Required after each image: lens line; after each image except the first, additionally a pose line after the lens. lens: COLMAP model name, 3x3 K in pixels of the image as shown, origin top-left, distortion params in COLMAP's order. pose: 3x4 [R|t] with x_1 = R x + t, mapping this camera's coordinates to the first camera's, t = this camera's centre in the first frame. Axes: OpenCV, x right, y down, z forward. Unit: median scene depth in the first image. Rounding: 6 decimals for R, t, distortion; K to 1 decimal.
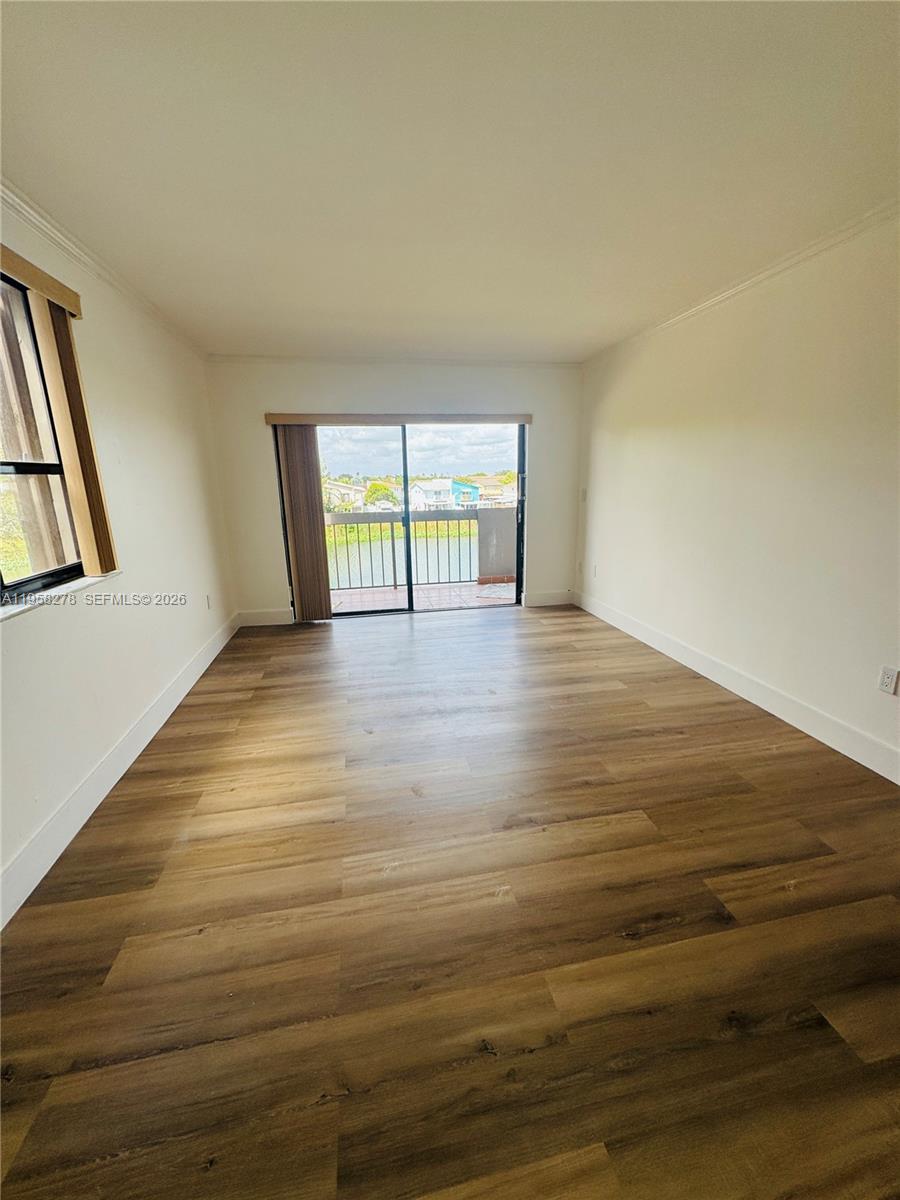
lens RADIAL K [[480.5, 0, 452.4], [0, 480.5, 601.1], [0, 0, 1]] dist [-0.000367, 0.000124]
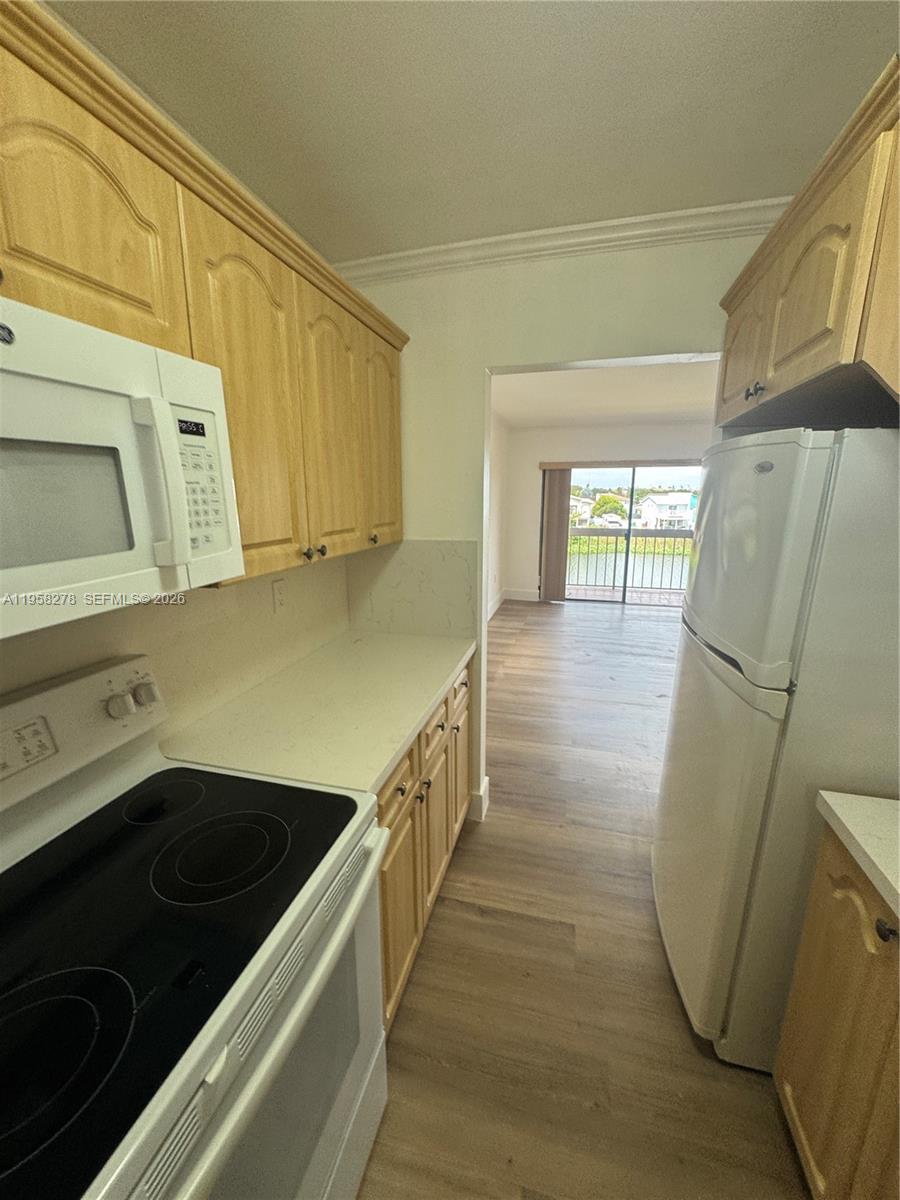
lens RADIAL K [[480.5, 0, 450.2], [0, 480.5, 597.7], [0, 0, 1]] dist [-0.000367, 0.000124]
pose [[0.896018, 0.110415, -0.430069, 0.058609], [-0.122933, 0.992414, -0.001333, 0.070698], [0.426659, 0.054064, 0.902795, -0.441358]]
